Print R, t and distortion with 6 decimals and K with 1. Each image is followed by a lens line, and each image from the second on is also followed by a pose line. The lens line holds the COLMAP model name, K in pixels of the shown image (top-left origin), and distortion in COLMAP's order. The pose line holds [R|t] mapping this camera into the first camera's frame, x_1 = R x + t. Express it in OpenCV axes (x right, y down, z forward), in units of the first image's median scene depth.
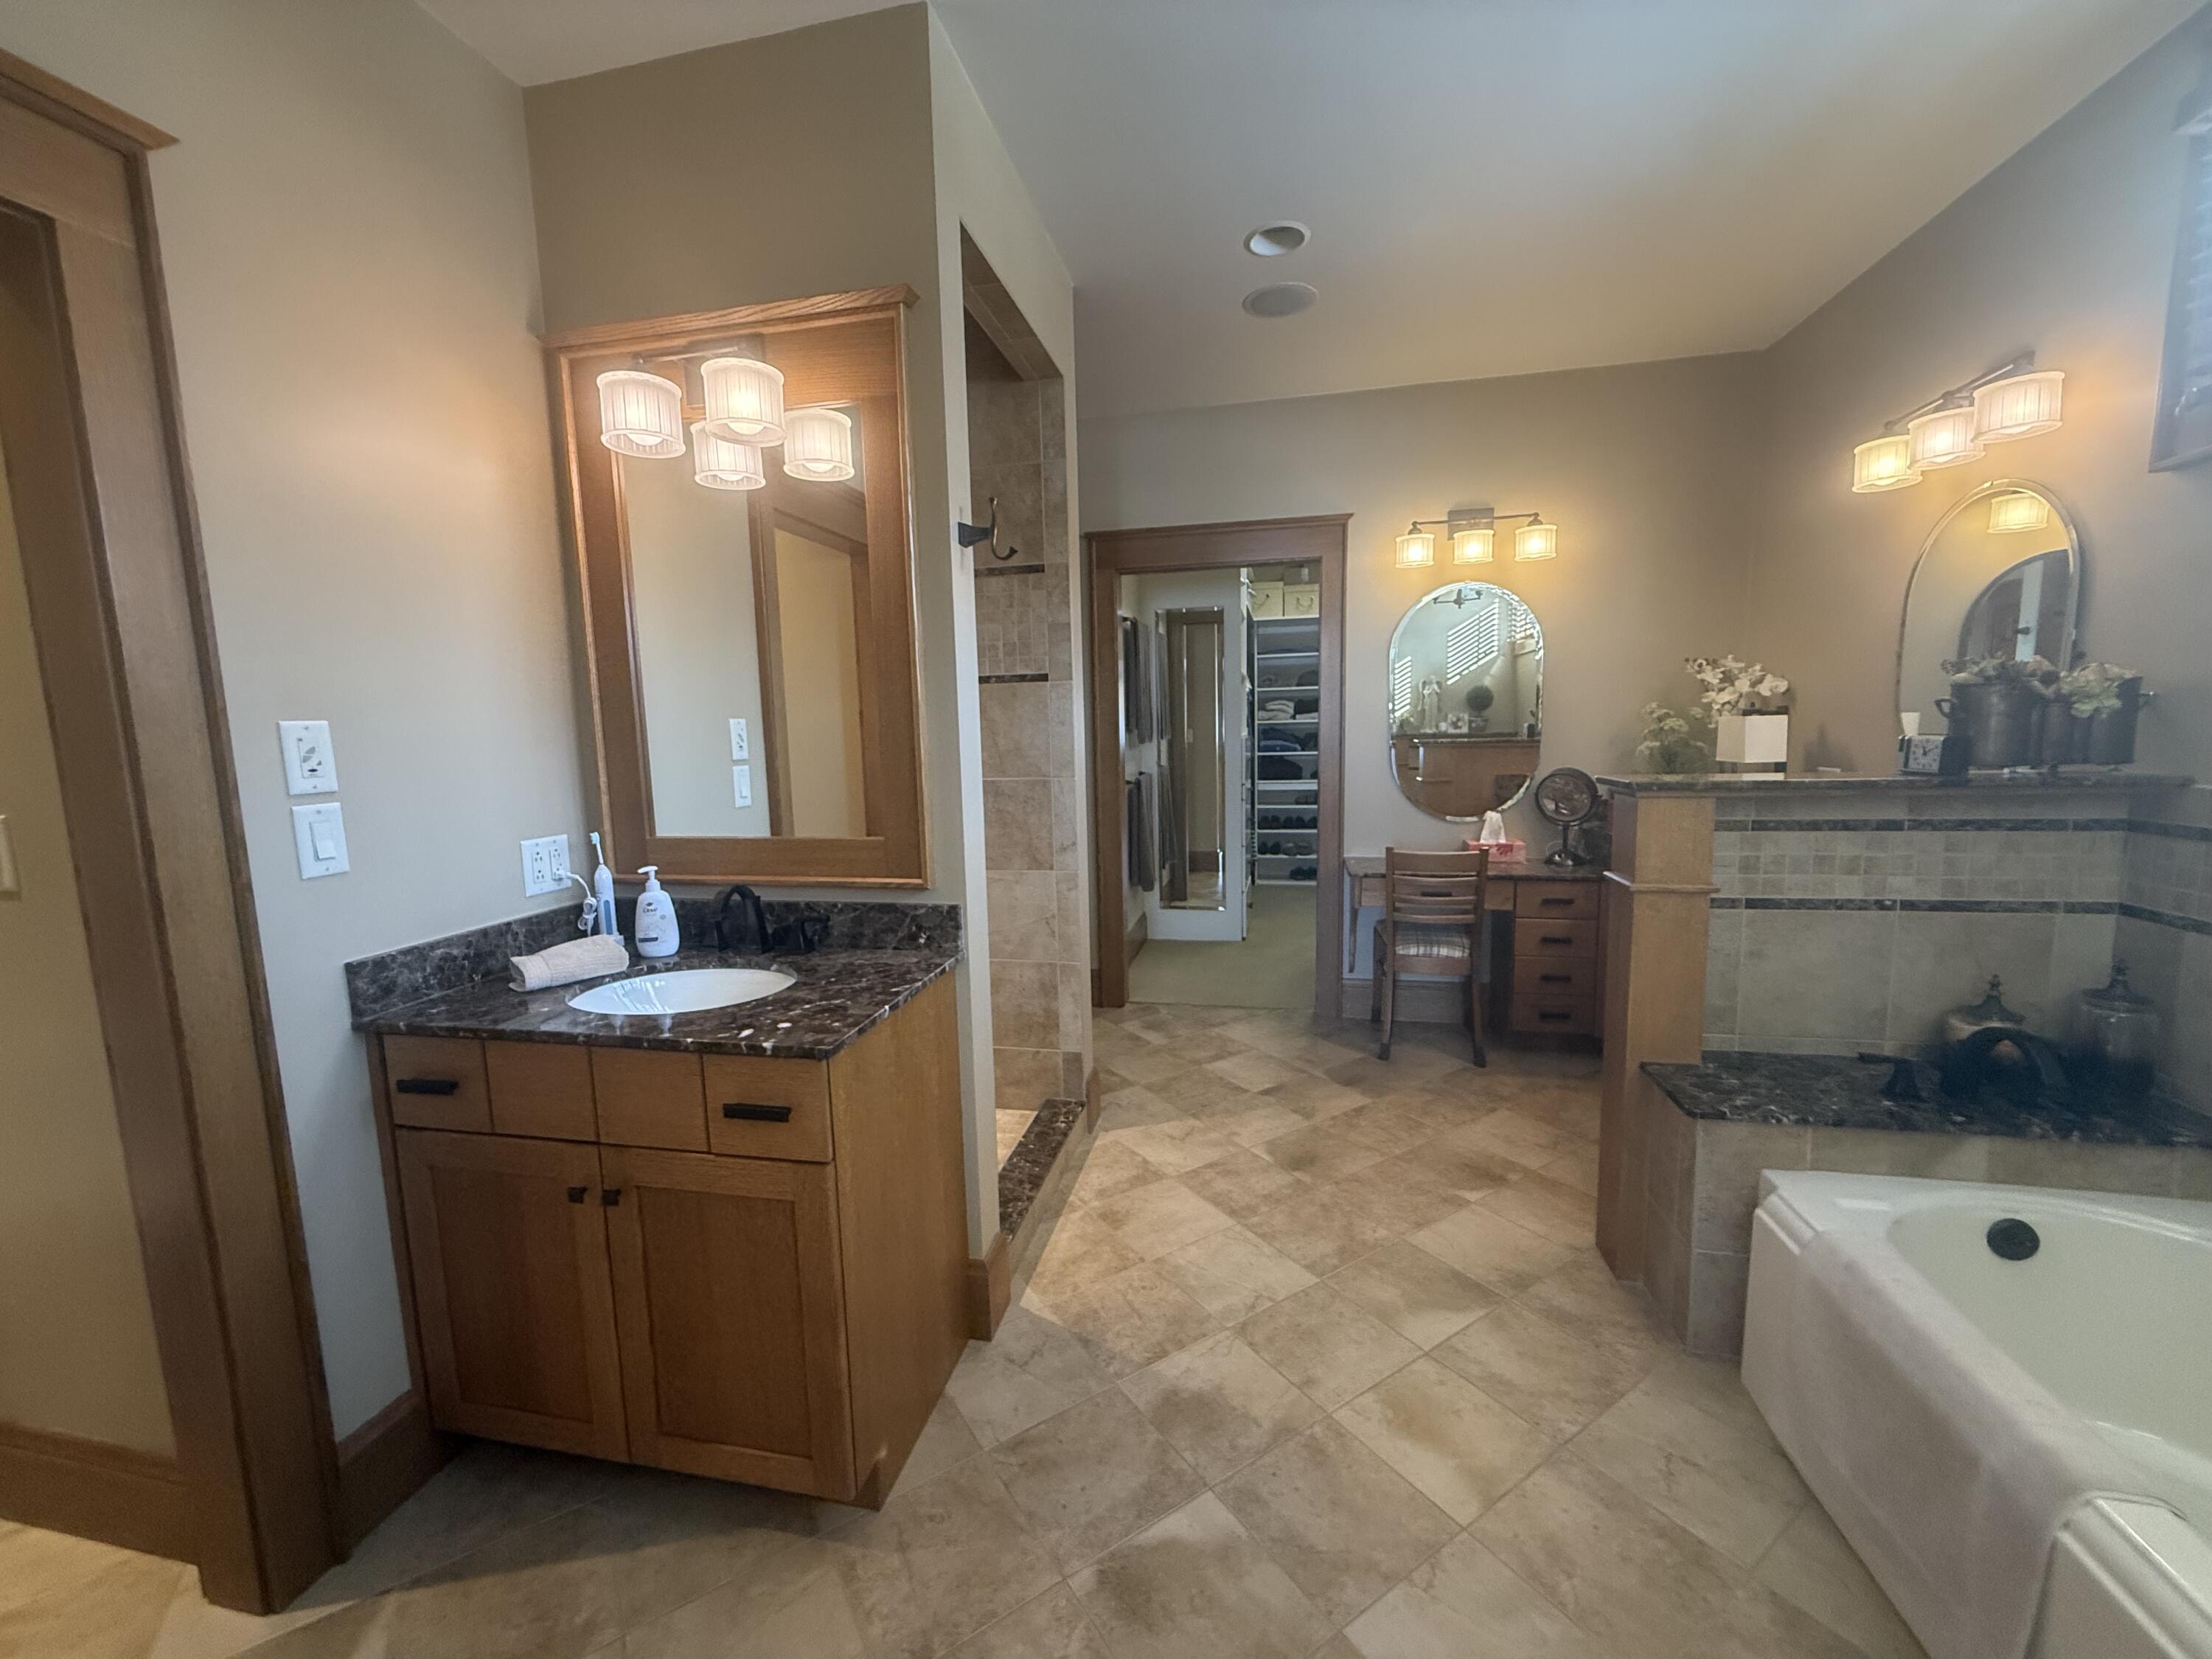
lens RADIAL K [[881.2, 0, 1105.6], [0, 881.2, 832.9], [0, 0, 1]] dist [-0.001405, -0.000075]
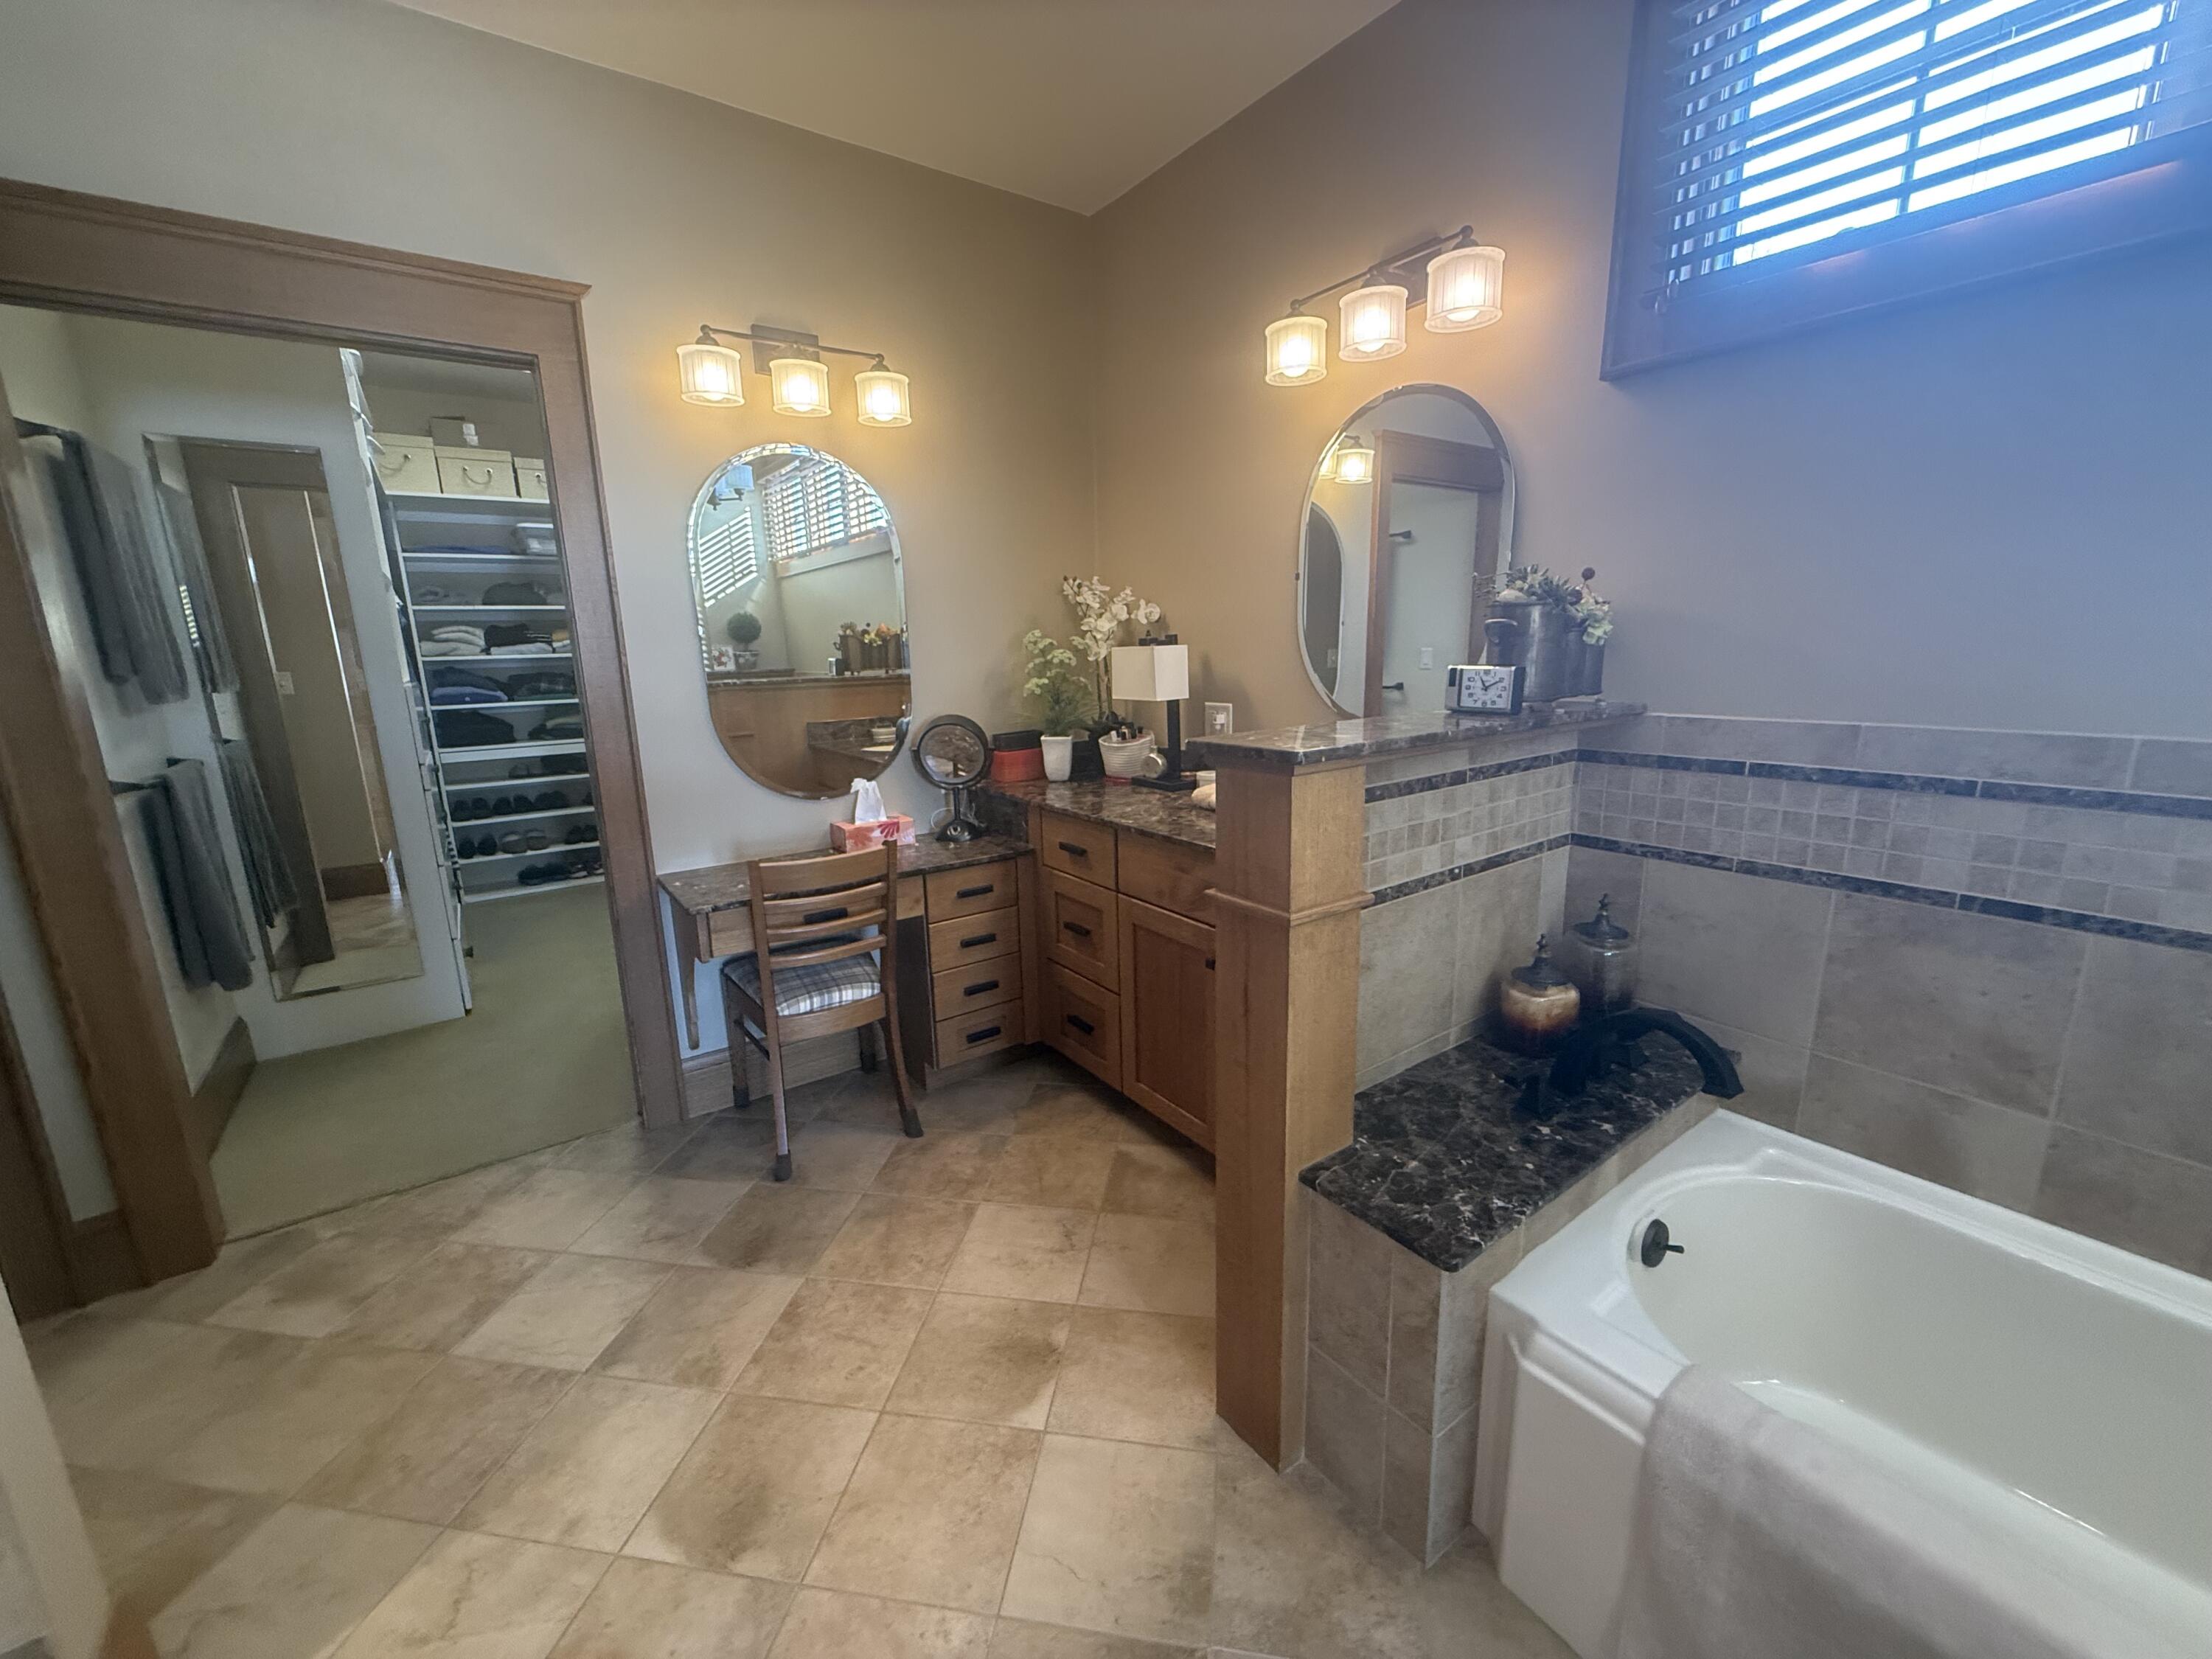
lens RADIAL K [[881.2, 0, 1106.8], [0, 881.2, 833.9], [0, 0, 1]] dist [-0.001405, -0.000075]
pose [[0.670166, -0.150534, 0.726786, 0.040478], [0.098335, 0.988592, 0.114087, -0.046445], [-0.735669, -0.004988, 0.677323, 0.386444]]
